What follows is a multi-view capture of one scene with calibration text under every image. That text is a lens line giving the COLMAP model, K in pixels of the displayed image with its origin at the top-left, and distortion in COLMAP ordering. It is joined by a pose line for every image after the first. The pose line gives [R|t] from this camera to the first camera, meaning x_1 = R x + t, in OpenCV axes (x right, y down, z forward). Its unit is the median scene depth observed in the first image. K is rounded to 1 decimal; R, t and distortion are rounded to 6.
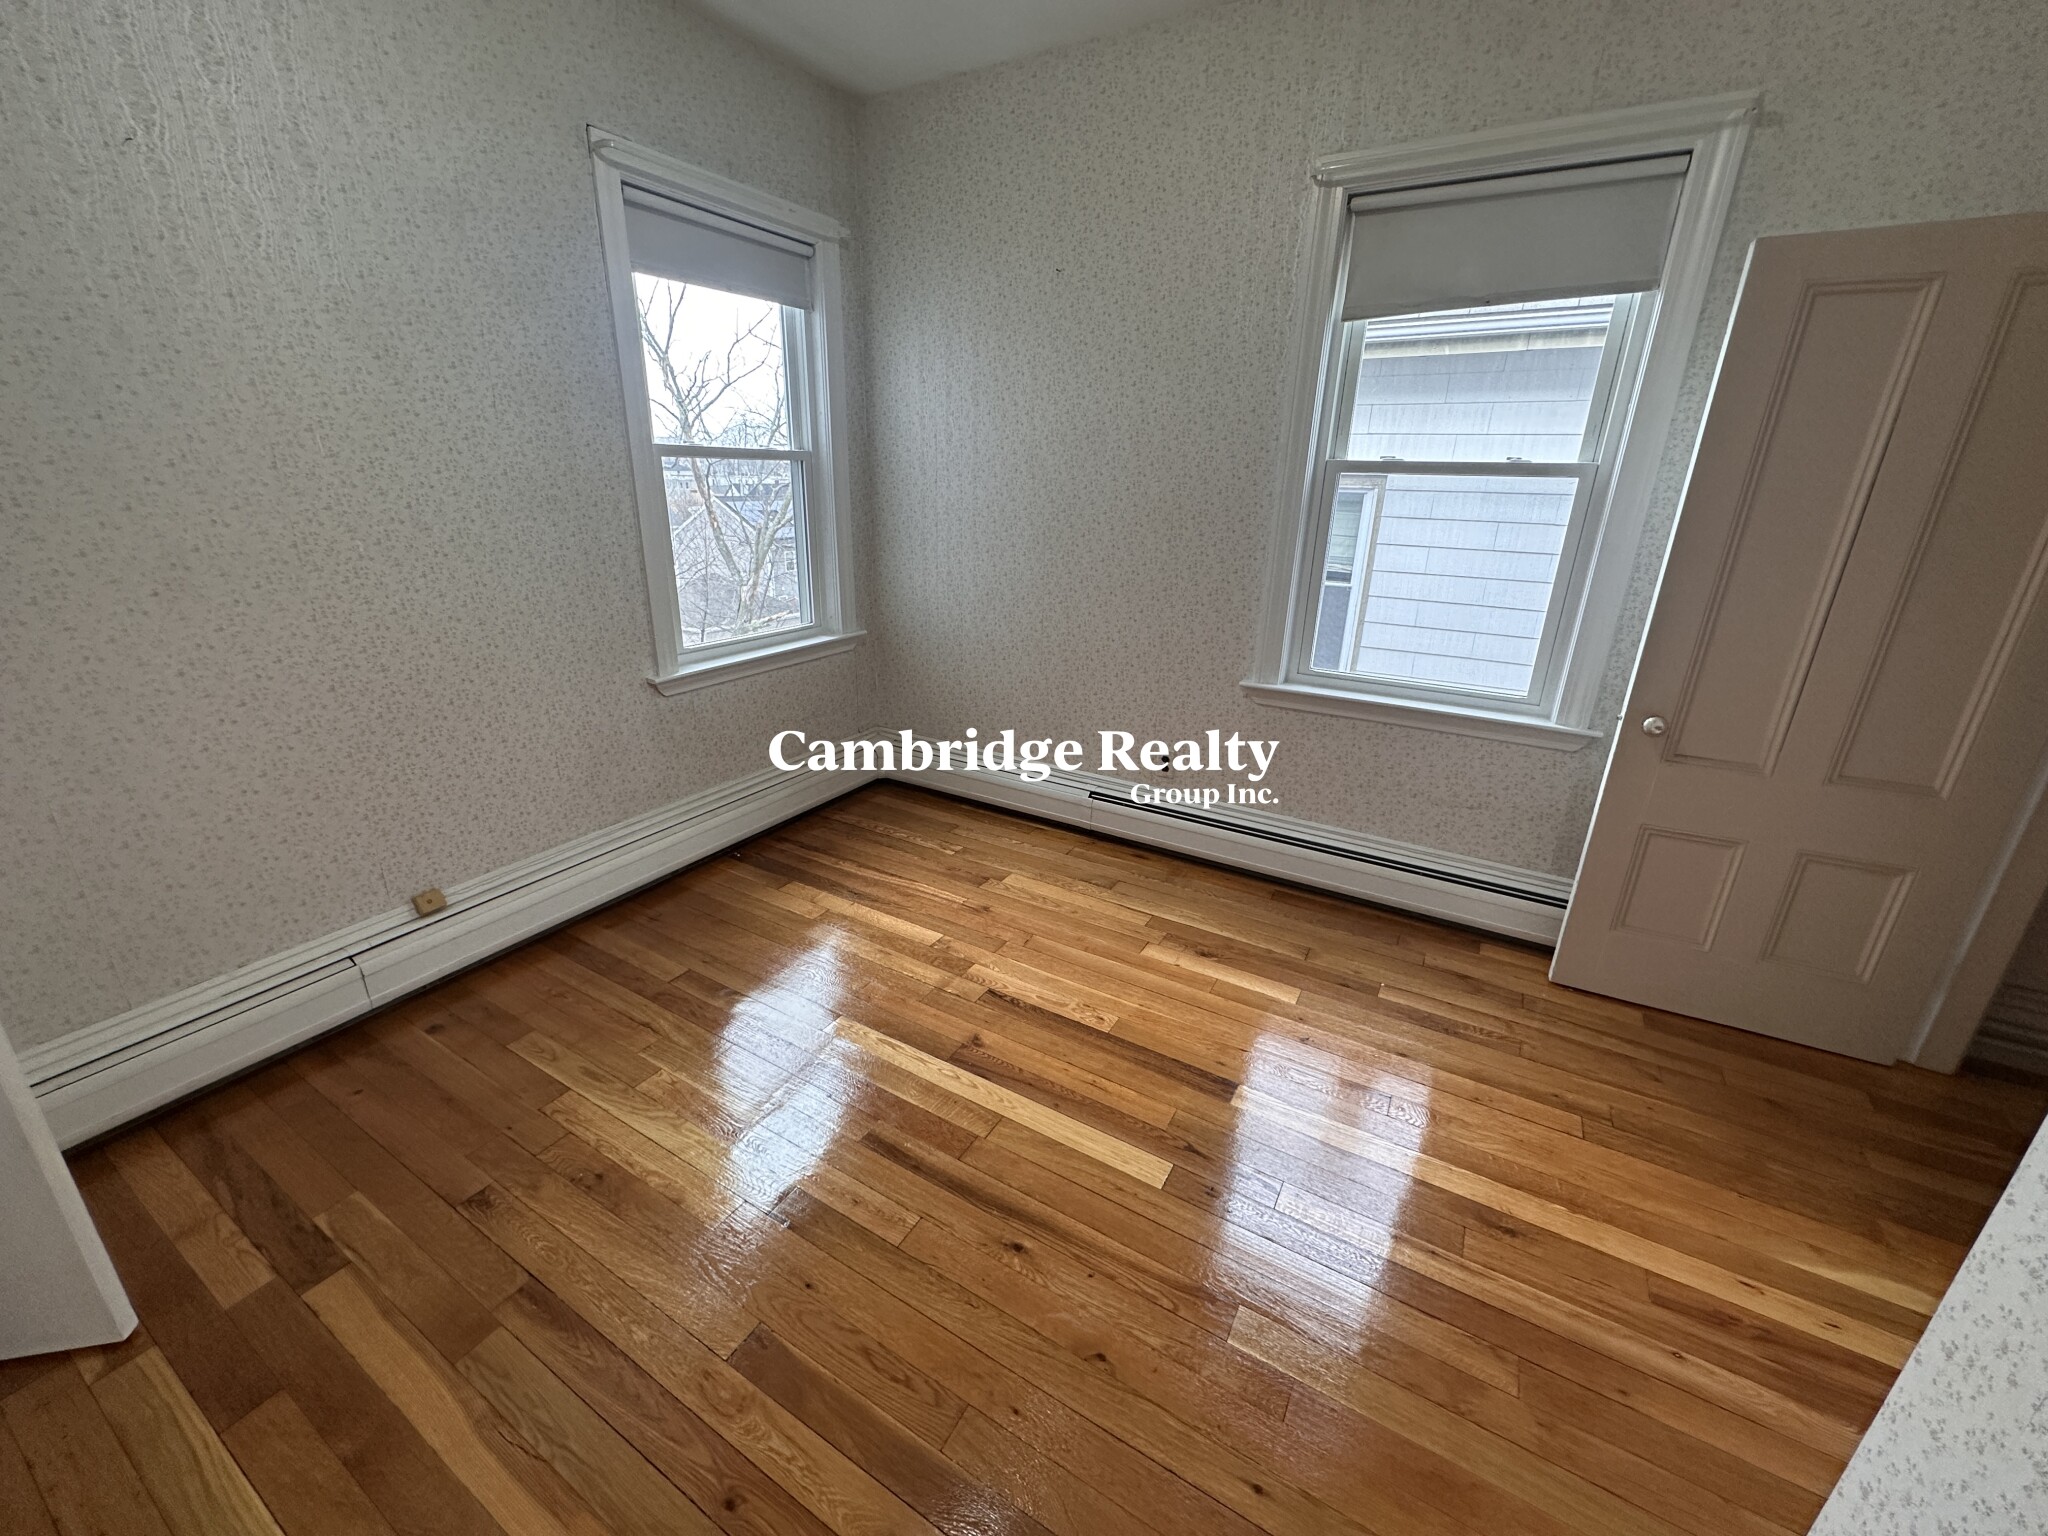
lens RADIAL K [[815.0, 0, 1018.2], [0, 815.0, 768.5], [0, 0, 1]] dist [-0.003053, 0.000700]
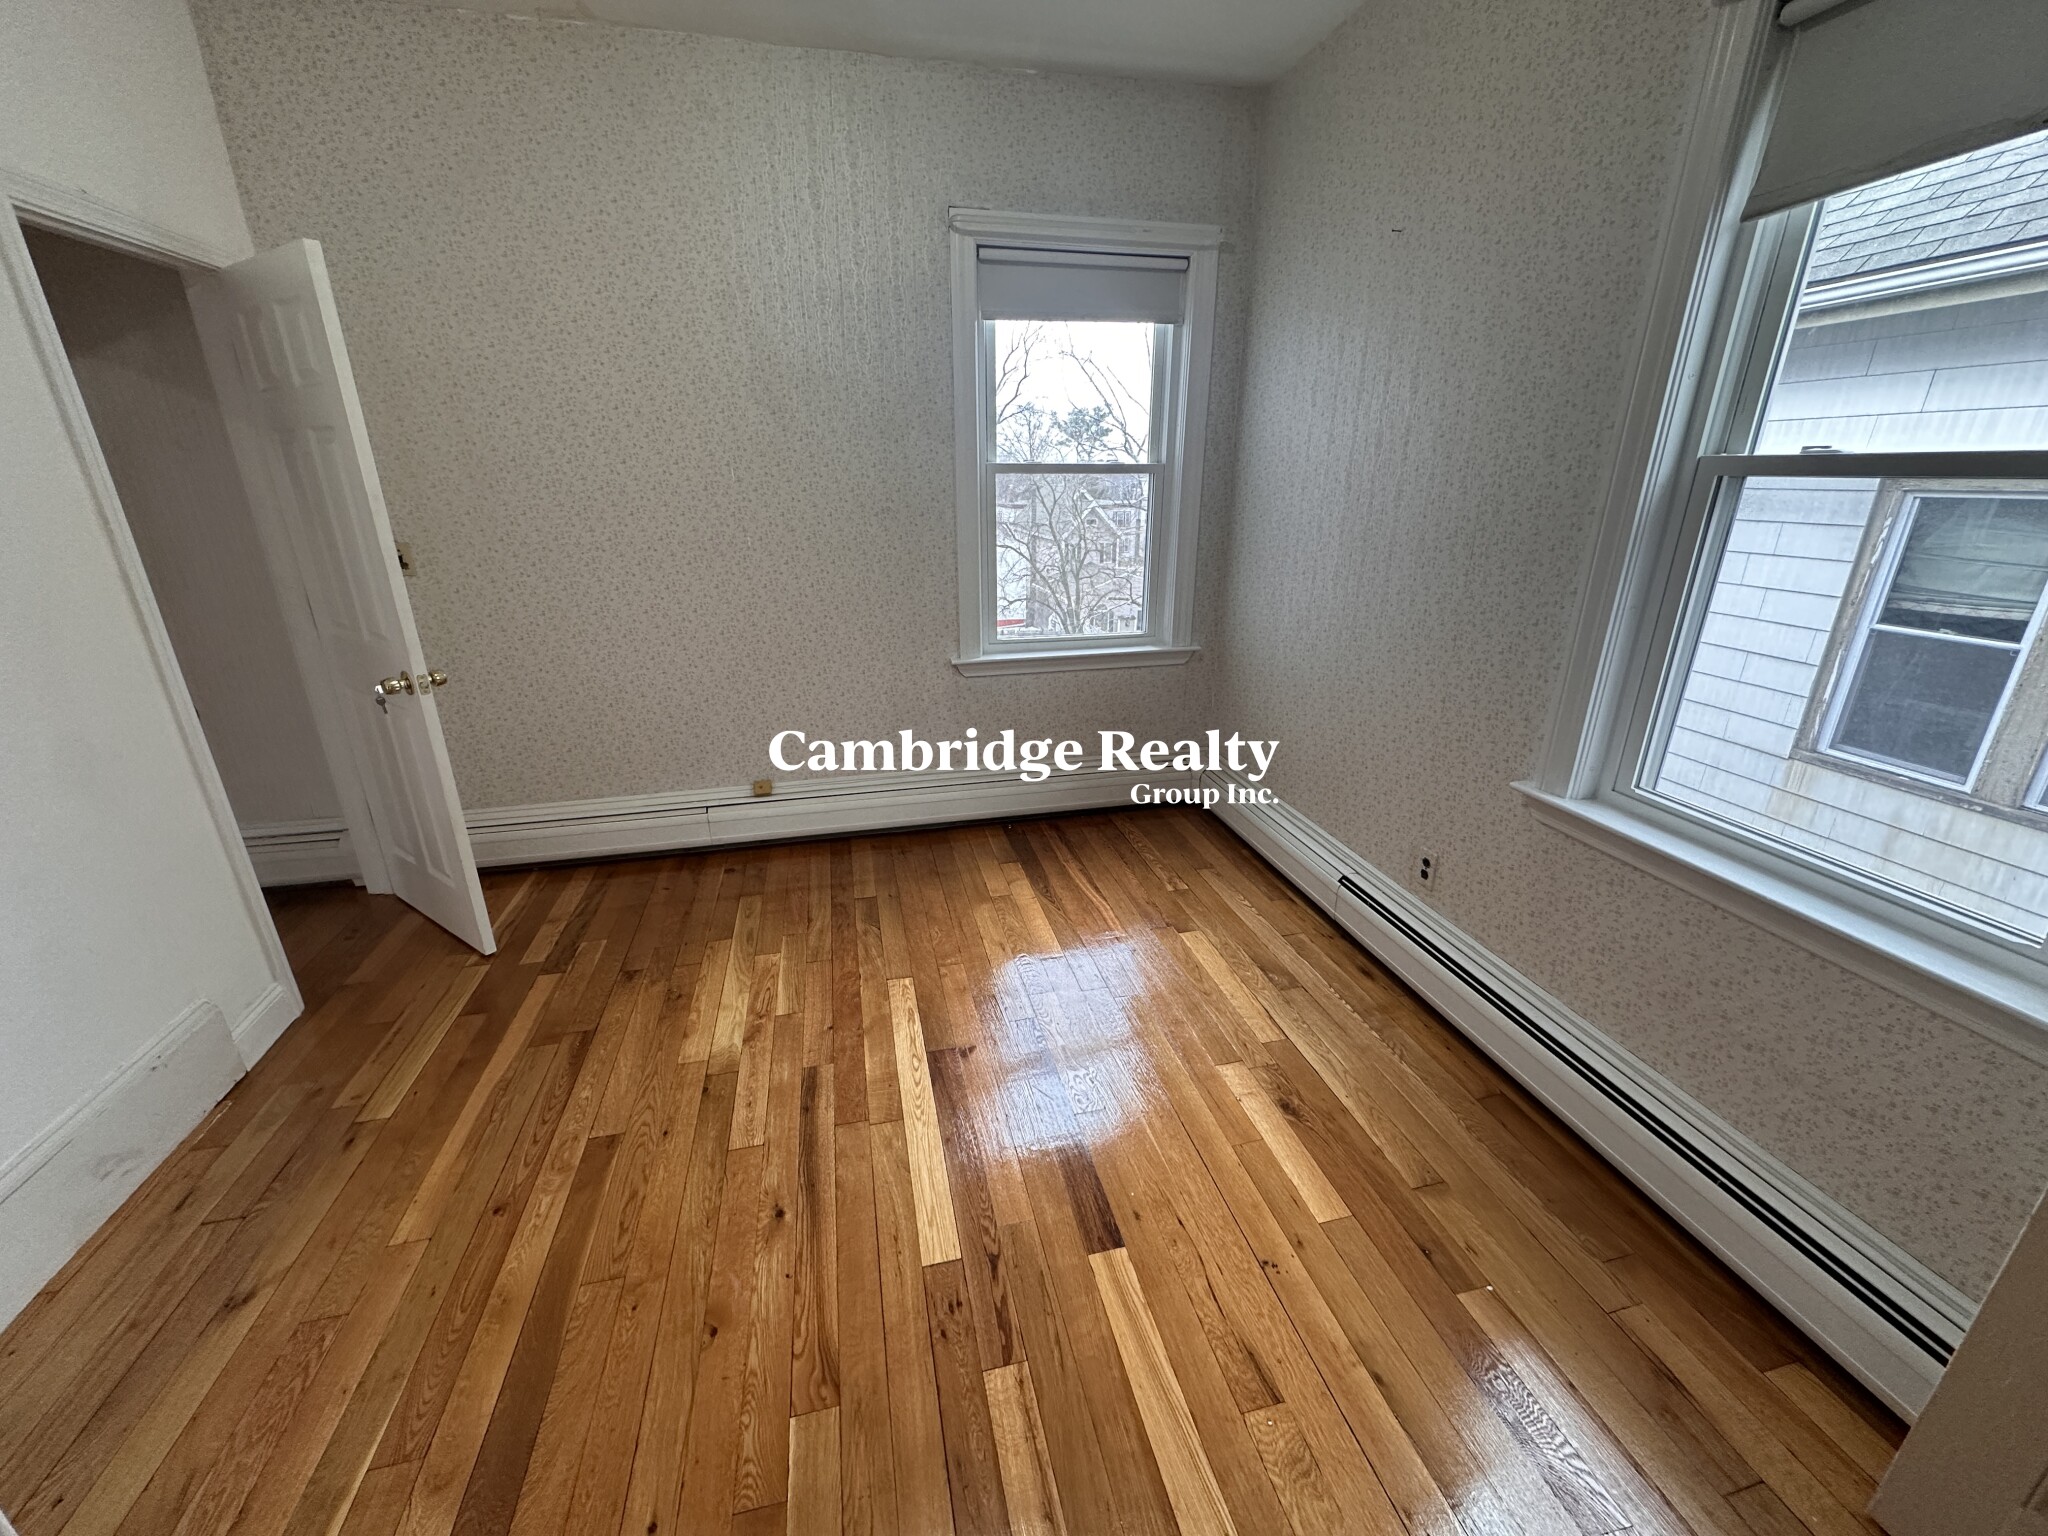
lens RADIAL K [[815.0, 0, 1033.6], [0, 815.0, 768.9], [0, 0, 1]] dist [-0.003053, 0.000700]
pose [[0.689406, 0.227107, -0.687853, 0.554663], [-0.232595, 0.968700, 0.086714, -0.098227], [0.686017, 0.100210, 0.720651, 0.267111]]
